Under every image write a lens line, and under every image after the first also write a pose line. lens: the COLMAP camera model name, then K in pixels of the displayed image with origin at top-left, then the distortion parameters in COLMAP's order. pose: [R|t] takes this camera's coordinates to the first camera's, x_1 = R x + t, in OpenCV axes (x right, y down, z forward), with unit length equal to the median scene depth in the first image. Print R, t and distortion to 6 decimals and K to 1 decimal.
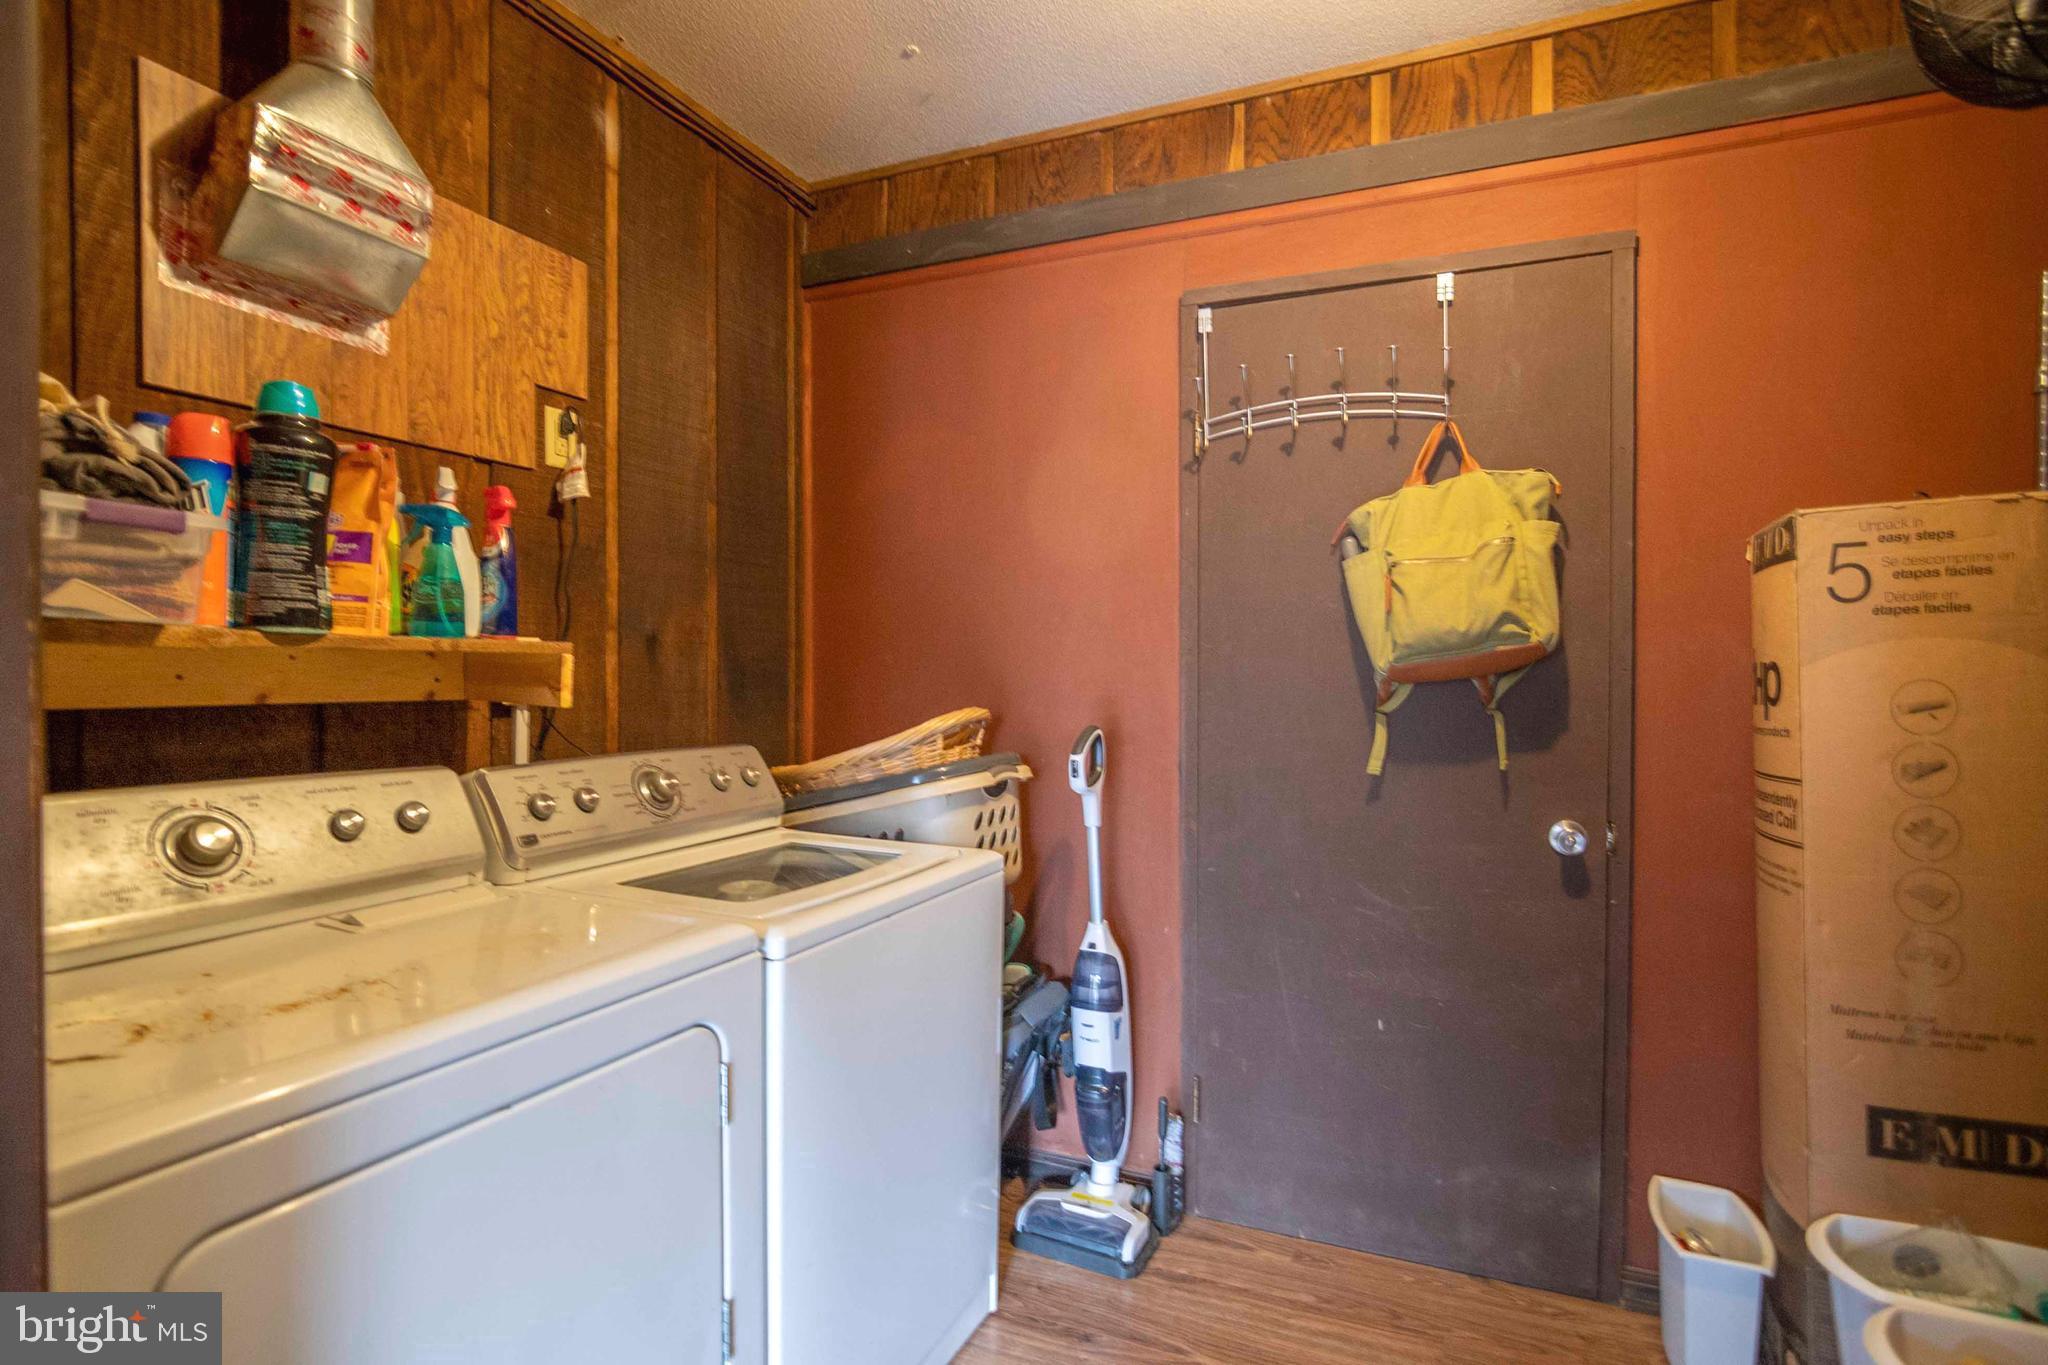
lens RADIAL K [[1011.3, 0, 1001.9], [0, 1011.3, 686.1], [0, 0, 1]] dist [-0.027864, 0.007957]
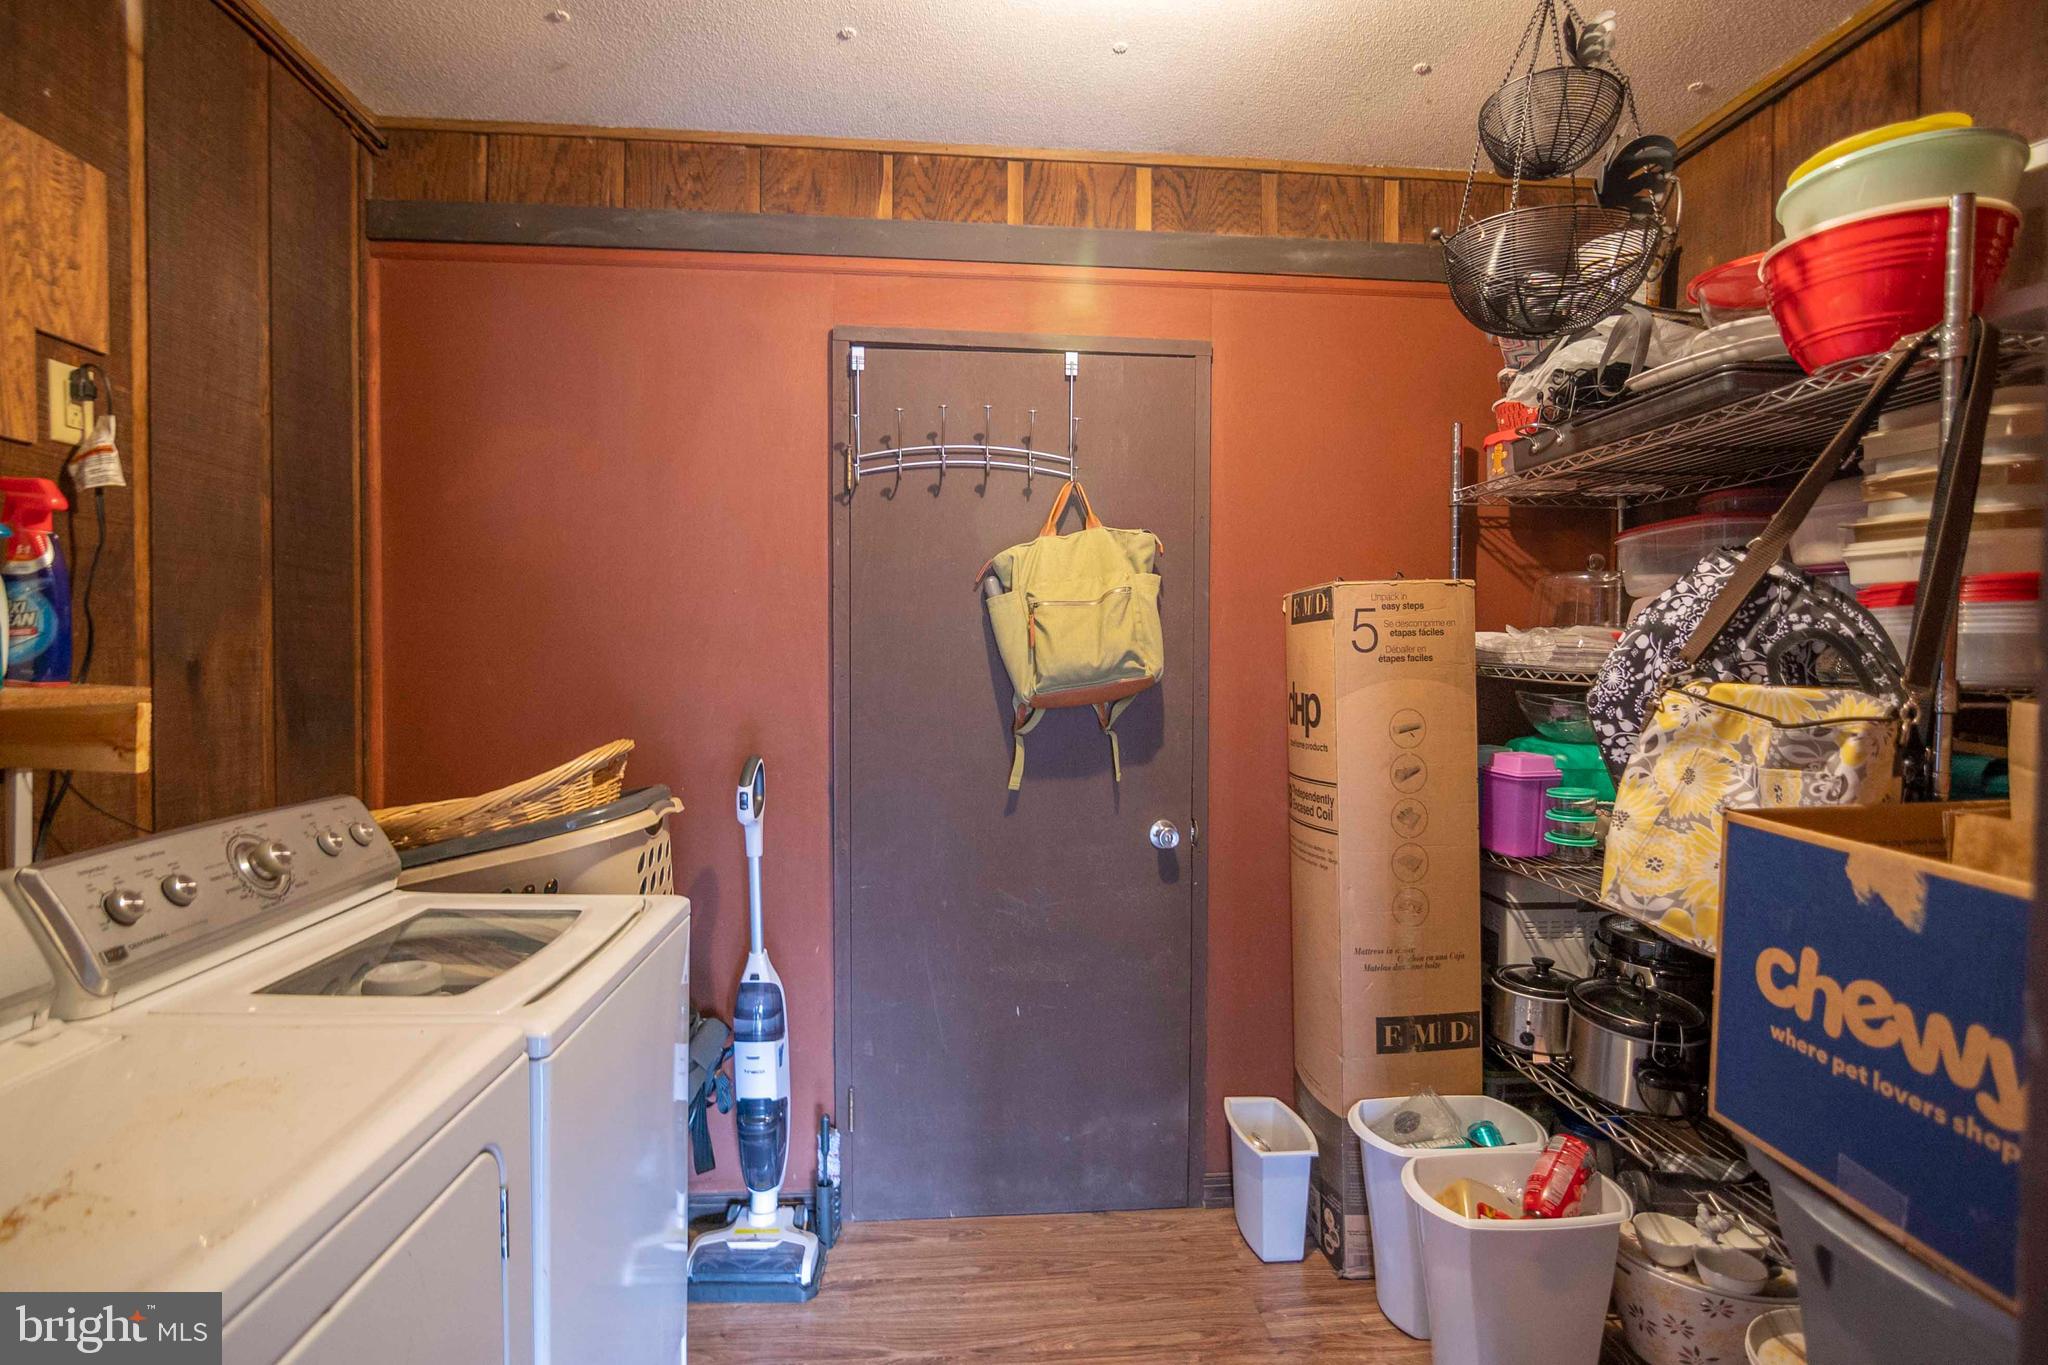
lens RADIAL K [[1008.4, 0, 1020.9], [0, 1008.4, 688.2], [0, 0, 1]] dist [-0.026648, 0.008769]
pose [[0.877170, -0.008747, 0.480100, -0.168187], [0.004474, 0.999940, 0.010043, -0.038339], [-0.480159, -0.006661, 0.877156, 0.013313]]
